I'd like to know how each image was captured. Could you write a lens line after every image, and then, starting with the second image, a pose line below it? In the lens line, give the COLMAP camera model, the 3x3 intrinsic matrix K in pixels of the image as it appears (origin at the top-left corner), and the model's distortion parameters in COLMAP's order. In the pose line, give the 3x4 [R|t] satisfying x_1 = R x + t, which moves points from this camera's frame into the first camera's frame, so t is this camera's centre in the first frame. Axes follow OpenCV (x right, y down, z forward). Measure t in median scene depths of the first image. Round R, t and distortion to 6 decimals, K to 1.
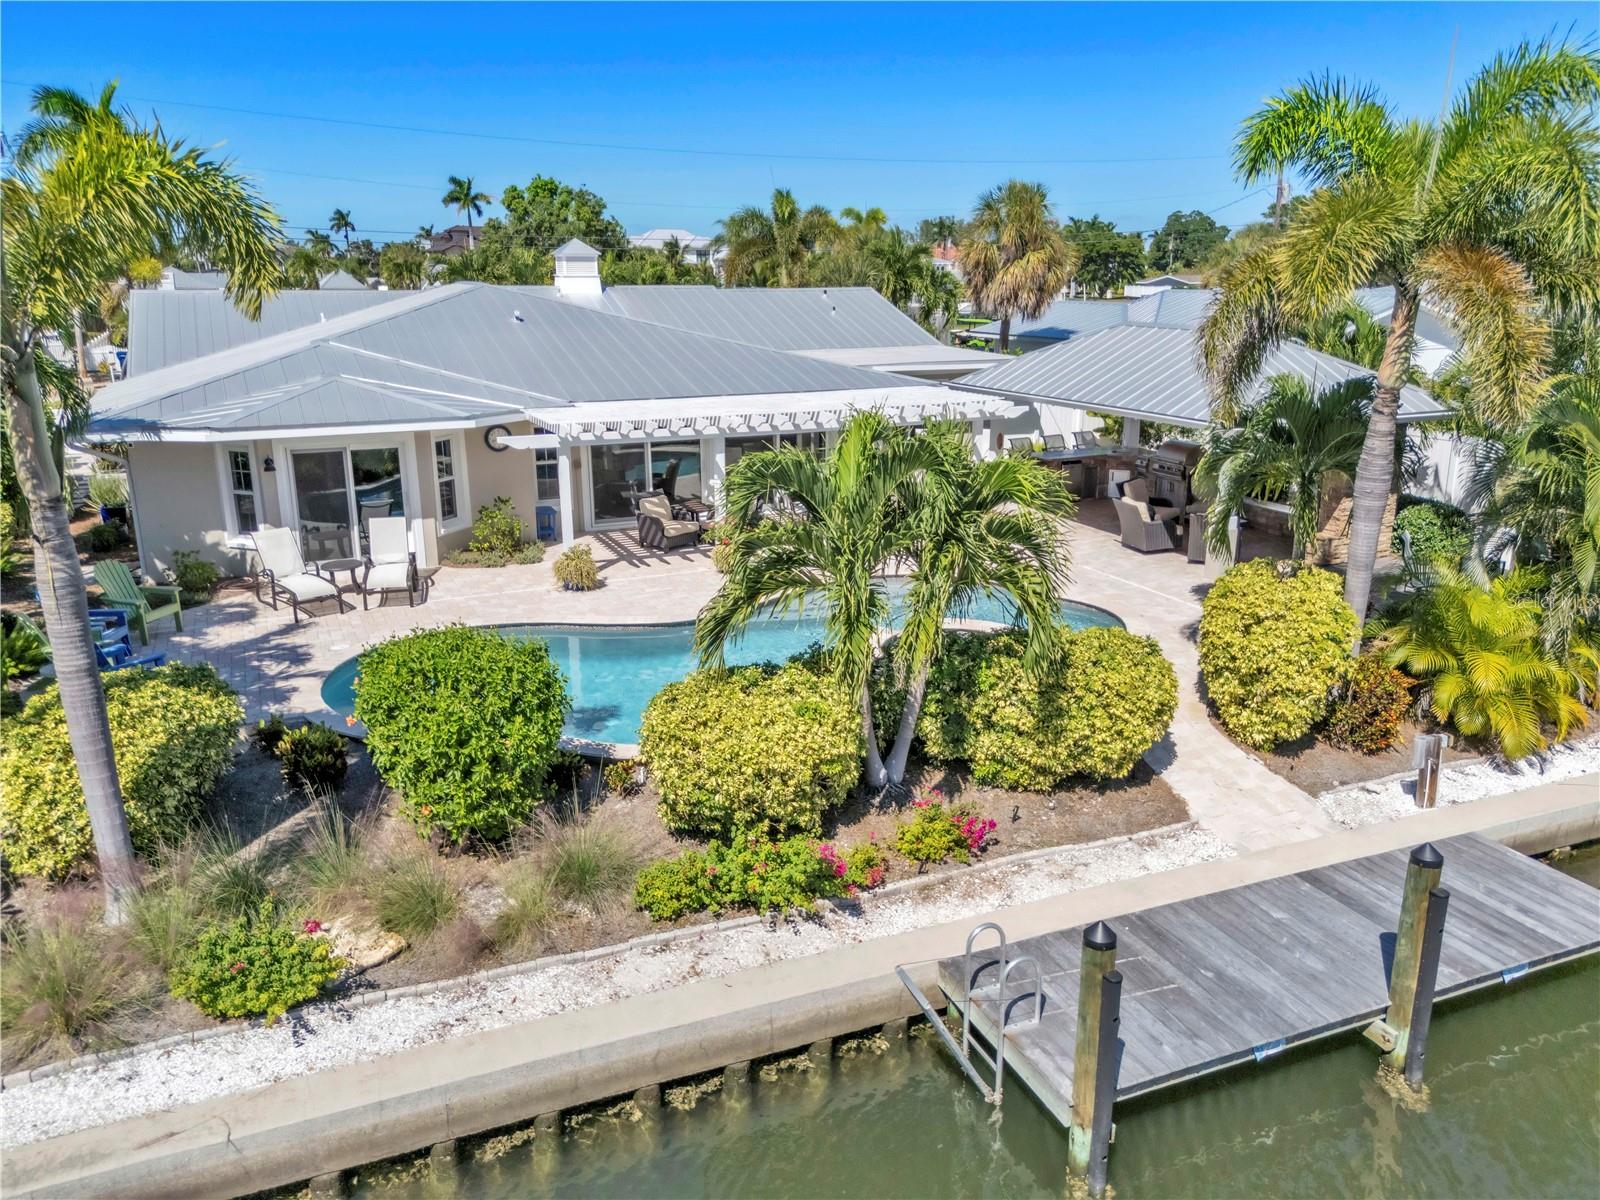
lens RADIAL K [[1180.7, 0, 800.0], [0, 1180.7, 600.0], [0, 0, 1]] dist [0.074405, -0.077794]
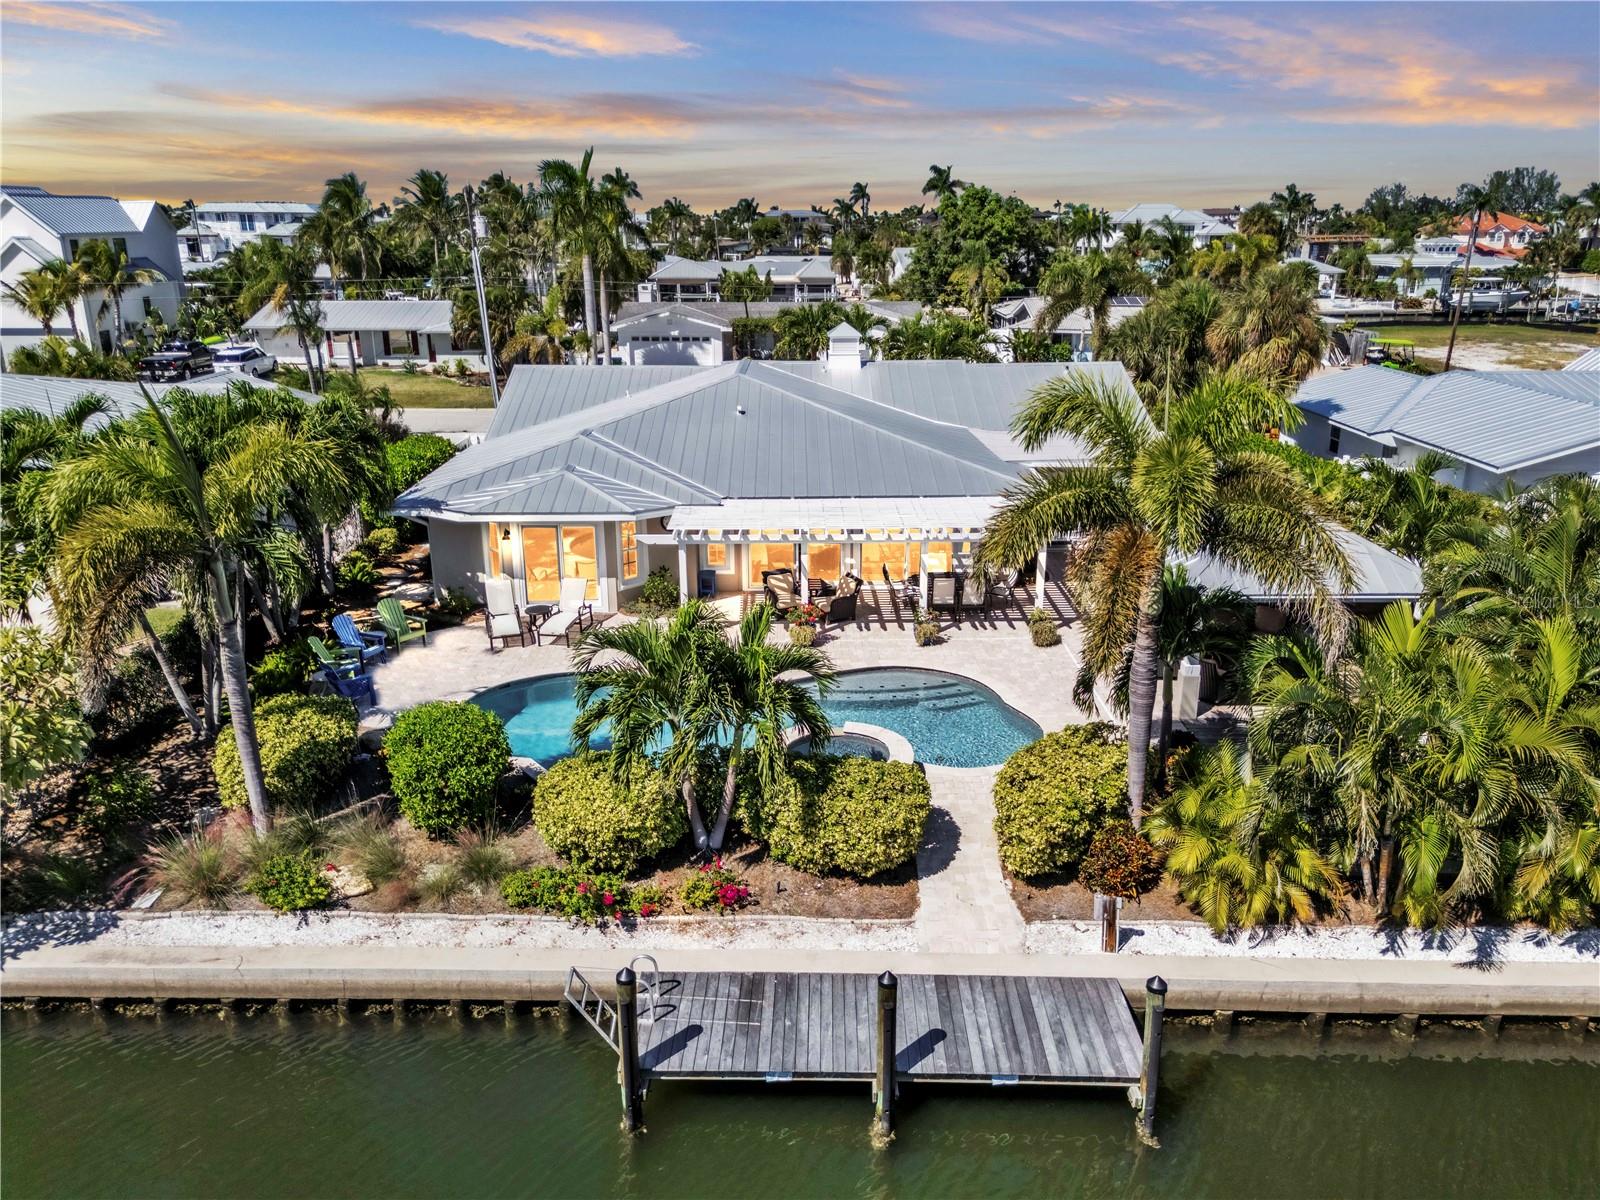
lens RADIAL K [[1180.7, 0, 800.0], [0, 1180.7, 600.0], [0, 0, 1]] dist [0.074405, -0.077794]
pose [[0.912563, 0.123273, -0.389913, 0.752291], [-0.108317, 0.992291, 0.060209, -0.263483], [0.394329, -0.012710, 0.918881, -0.313567]]
